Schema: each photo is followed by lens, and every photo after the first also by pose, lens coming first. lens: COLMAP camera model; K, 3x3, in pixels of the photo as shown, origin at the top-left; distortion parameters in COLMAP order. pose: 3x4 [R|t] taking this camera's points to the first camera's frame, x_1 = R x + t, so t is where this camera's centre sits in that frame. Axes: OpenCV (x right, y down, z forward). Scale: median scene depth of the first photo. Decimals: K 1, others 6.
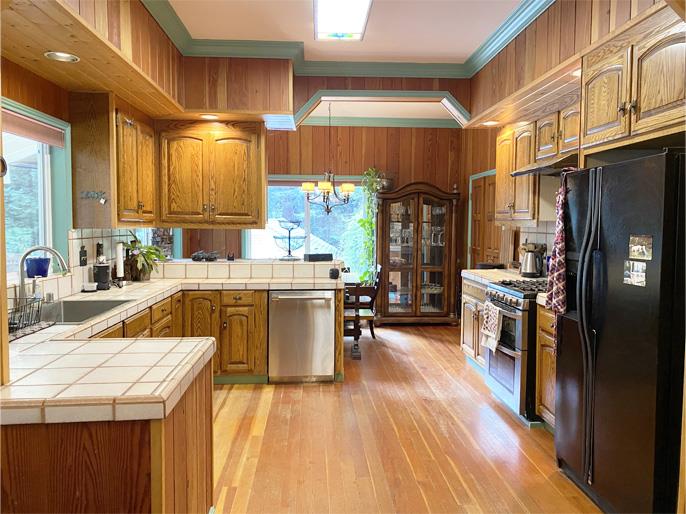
lens RADIAL K [[532.5, 0, 343.9], [0, 532.5, 260.3], [0, 0, 1]] dist [0.057877, -0.029892]
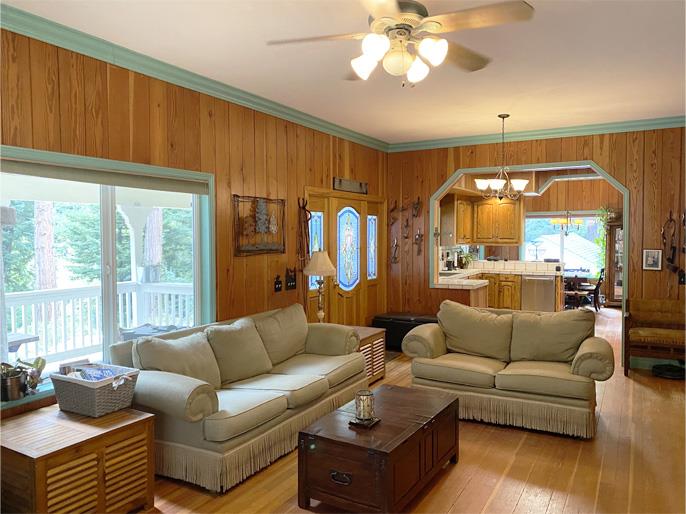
lens RADIAL K [[532.5, 0, 343.1], [0, 532.5, 253.0], [0, 0, 1]] dist [0.057877, -0.029892]
pose [[0.843827, 0.012449, -0.536471, 0.383958], [-0.029999, 0.999262, -0.023999, 0.039797], [0.535776, 0.036345, 0.843577, -1.129203]]
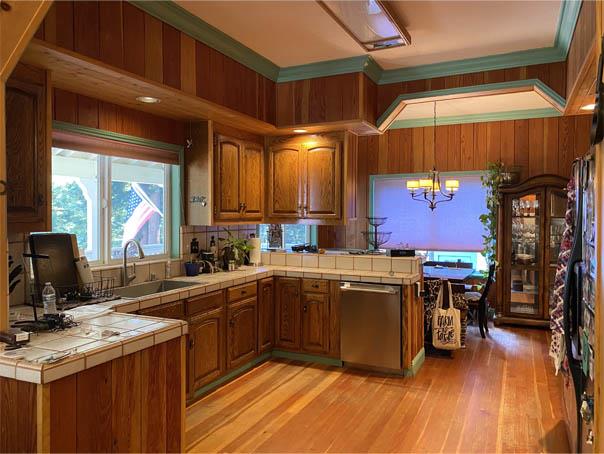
lens RADIAL K [[468.8, 0, 297.6], [0, 468.8, 220.6], [0, 0, 1]] dist [0.057877, -0.029892]
pose [[0.872926, 0.002627, -0.487846, 0.243121], [-0.030732, 0.998296, -0.049614, -0.016738], [0.486885, 0.058302, 0.871518, 0.099275]]
